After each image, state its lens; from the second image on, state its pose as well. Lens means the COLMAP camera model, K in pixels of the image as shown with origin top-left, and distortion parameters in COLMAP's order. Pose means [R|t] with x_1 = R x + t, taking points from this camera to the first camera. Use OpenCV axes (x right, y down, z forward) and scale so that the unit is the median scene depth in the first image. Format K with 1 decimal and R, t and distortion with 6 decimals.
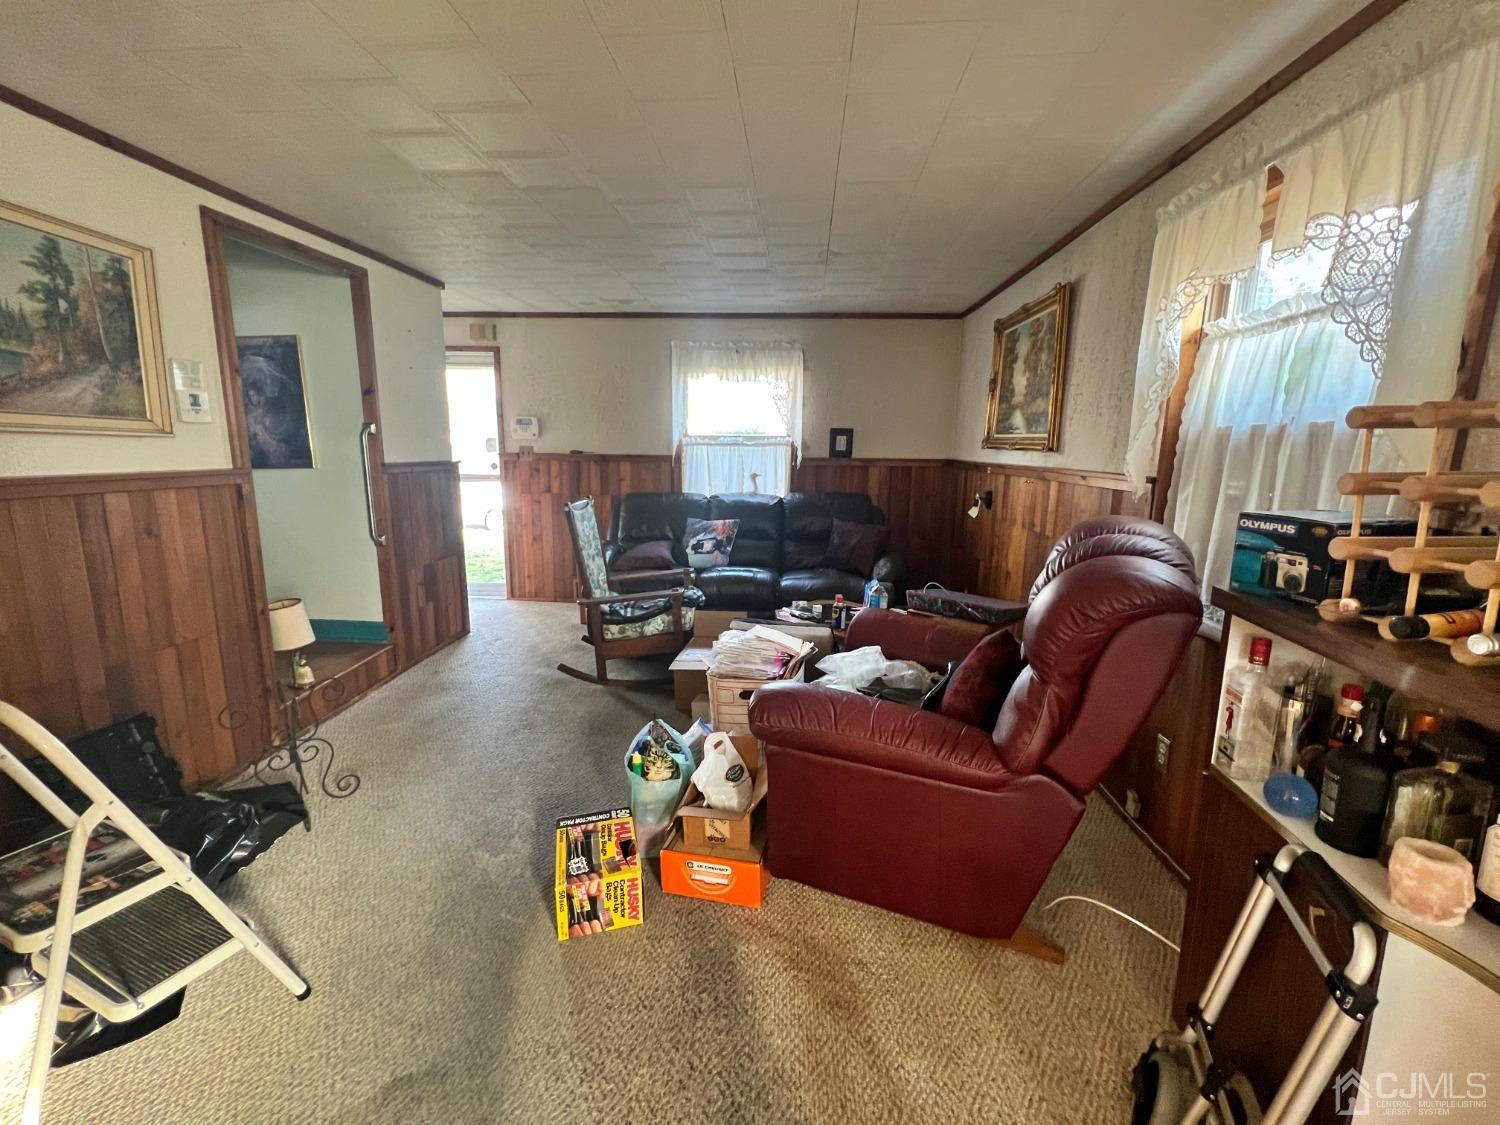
lens RADIAL K [[602.5, 0, 747.3], [0, 602.5, 555.9], [0, 0, 1]] dist [-0.002232, -0.000187]
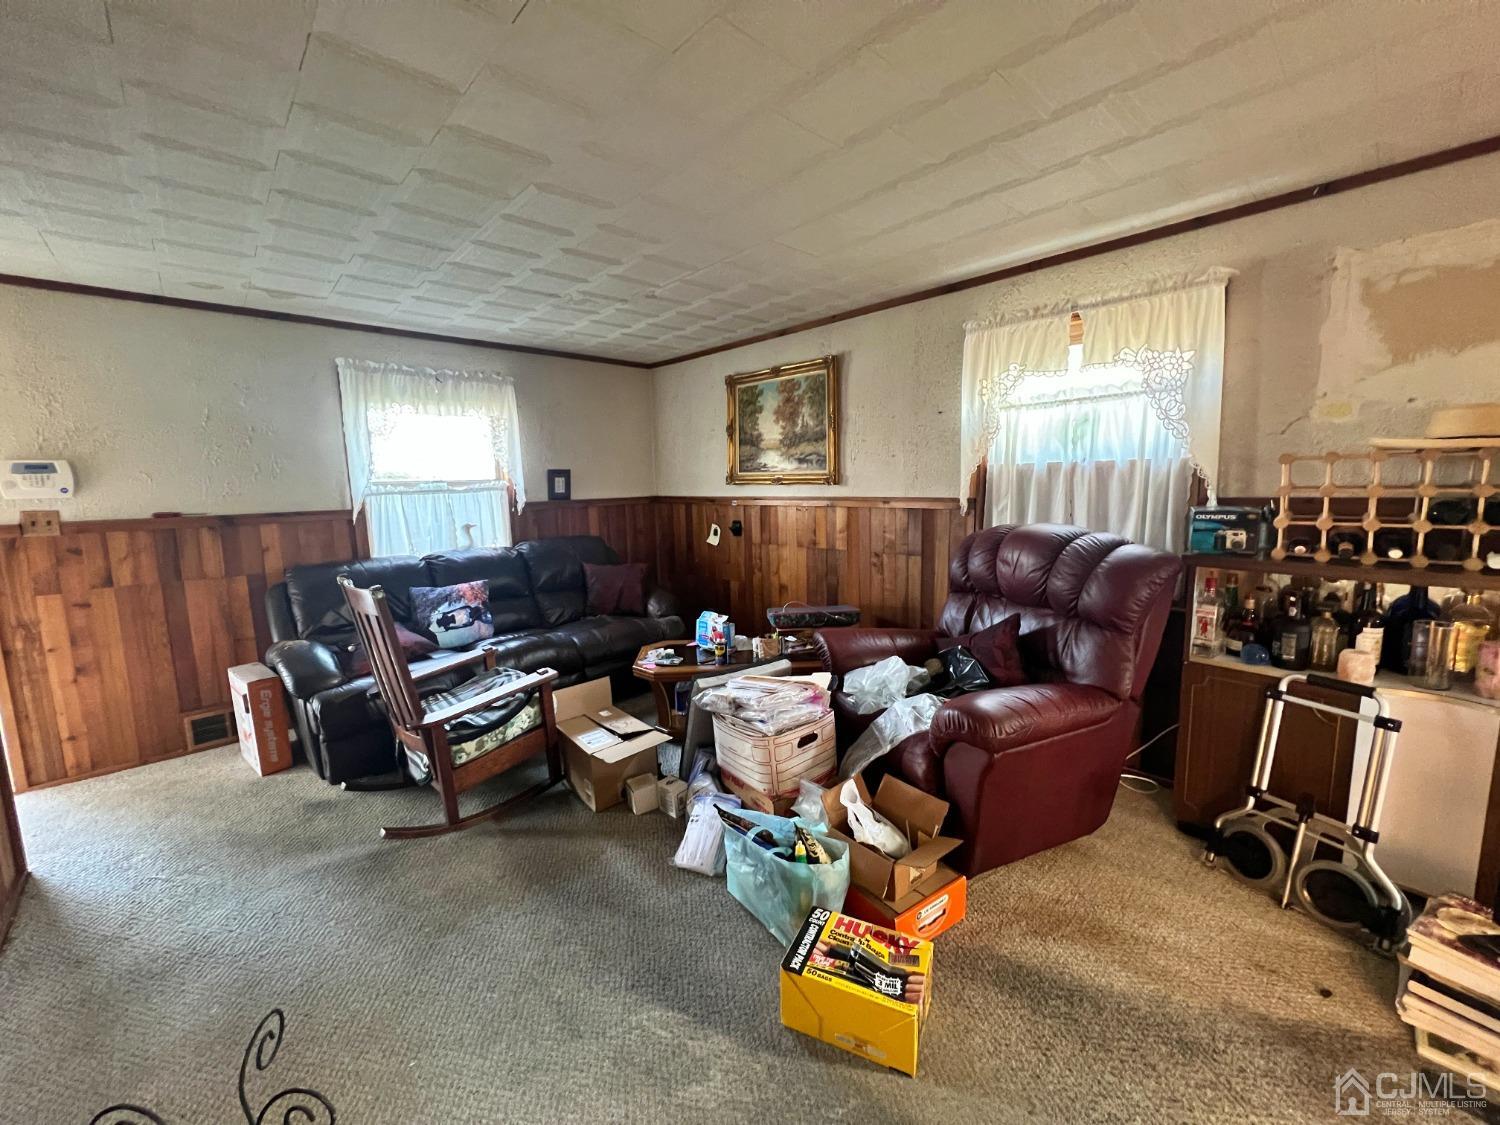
lens RADIAL K [[573.0, 0, 747.9], [0, 573.0, 562.9], [0, 0, 1]] dist [0.000178, -0.000283]
pose [[0.694178, -0.132545, 0.707495, -0.326065], [0.163519, 0.986240, 0.024326, -0.043893], [-0.700984, 0.098802, 0.706300, 0.182042]]
